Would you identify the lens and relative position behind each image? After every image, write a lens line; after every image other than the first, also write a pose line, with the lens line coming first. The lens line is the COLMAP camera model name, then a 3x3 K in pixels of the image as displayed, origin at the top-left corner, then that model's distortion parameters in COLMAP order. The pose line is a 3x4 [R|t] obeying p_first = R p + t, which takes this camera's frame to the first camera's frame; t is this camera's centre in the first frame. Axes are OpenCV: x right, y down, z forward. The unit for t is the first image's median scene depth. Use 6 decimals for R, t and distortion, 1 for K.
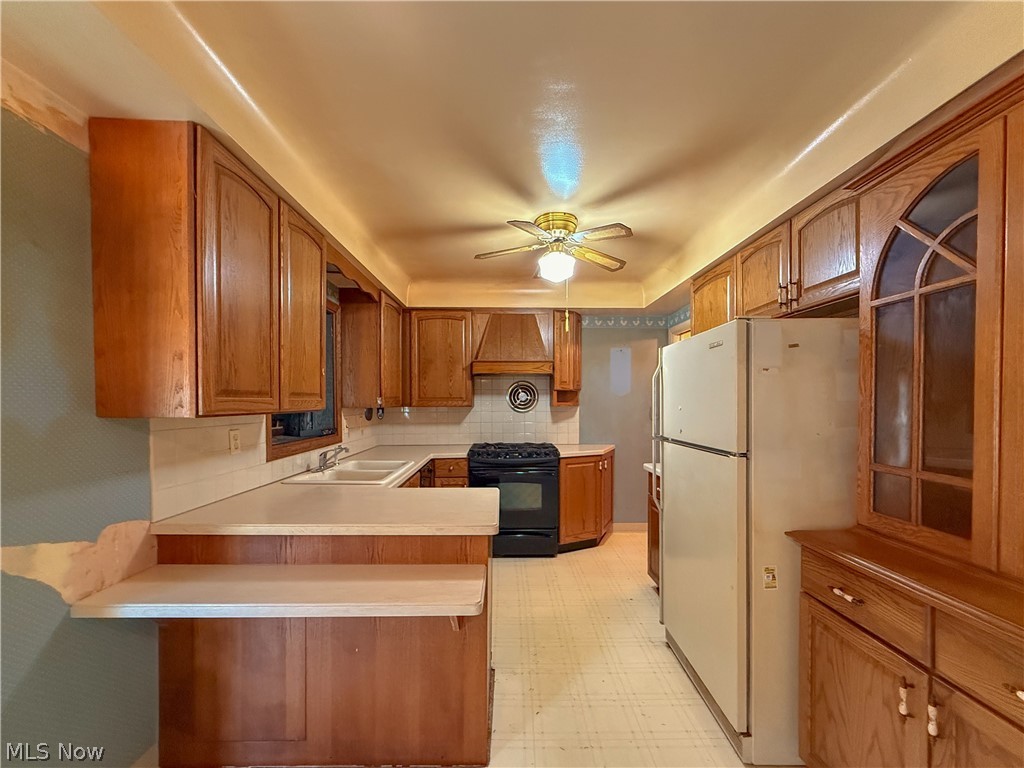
lens RADIAL K [[418.4, 0, 514.2], [0, 418.4, 407.1], [0, 0, 1]] dist [-0.000055, 0.000020]
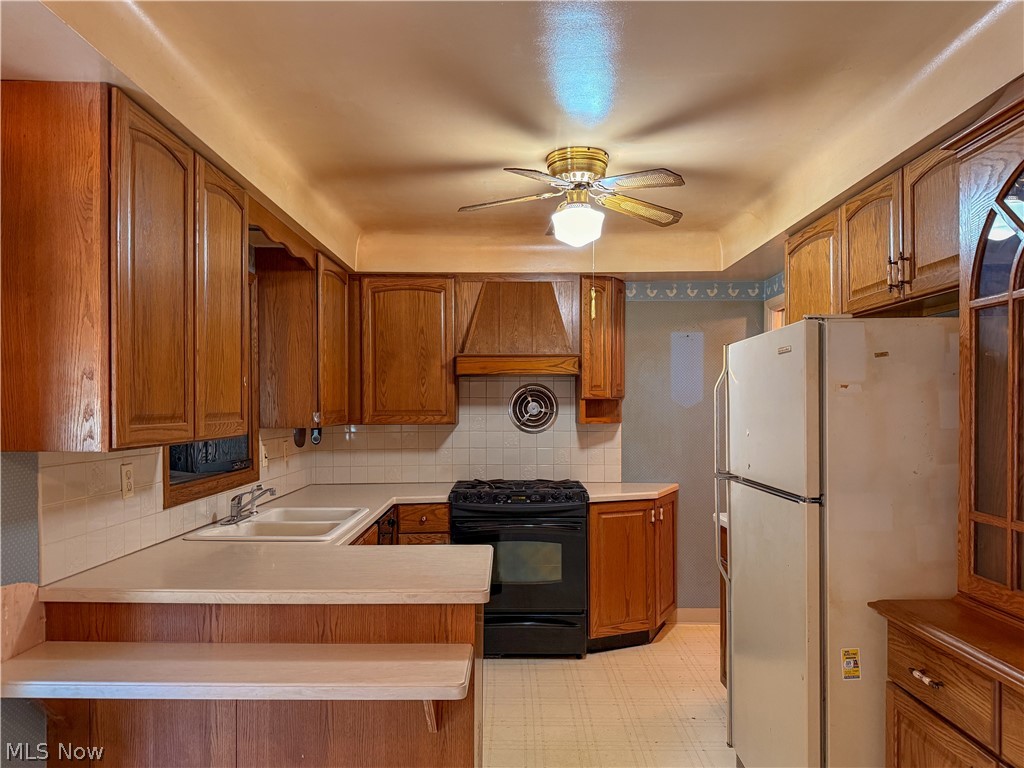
lens RADIAL K [[736.7, 0, 510.0], [0, 736.7, 403.4], [0, 0, 1]] dist [0.122347, -0.173060]
pose [[0.999635, -0.001358, -0.026970, 0.029455], [0.000933, 0.999875, -0.015772, -0.029614], [0.026988, 0.015742, 0.999512, -0.280829]]
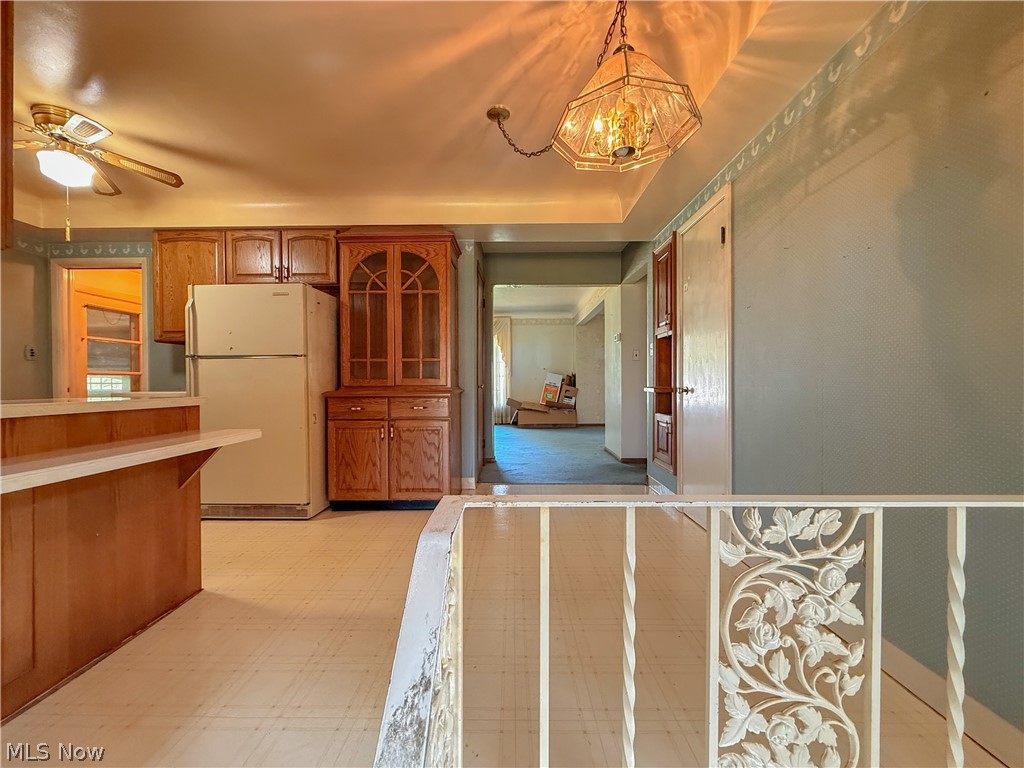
lens RADIAL K [[402.8, 0, 509.6], [0, 402.8, 383.1], [0, 0, 1]] dist [-0.001608, 0.000097]
pose [[0.026769, -0.003793, 0.999634, -0.962017], [0.018738, 0.999819, 0.003292, 0.191173], [-0.999466, 0.018643, 0.026836, 0.021004]]
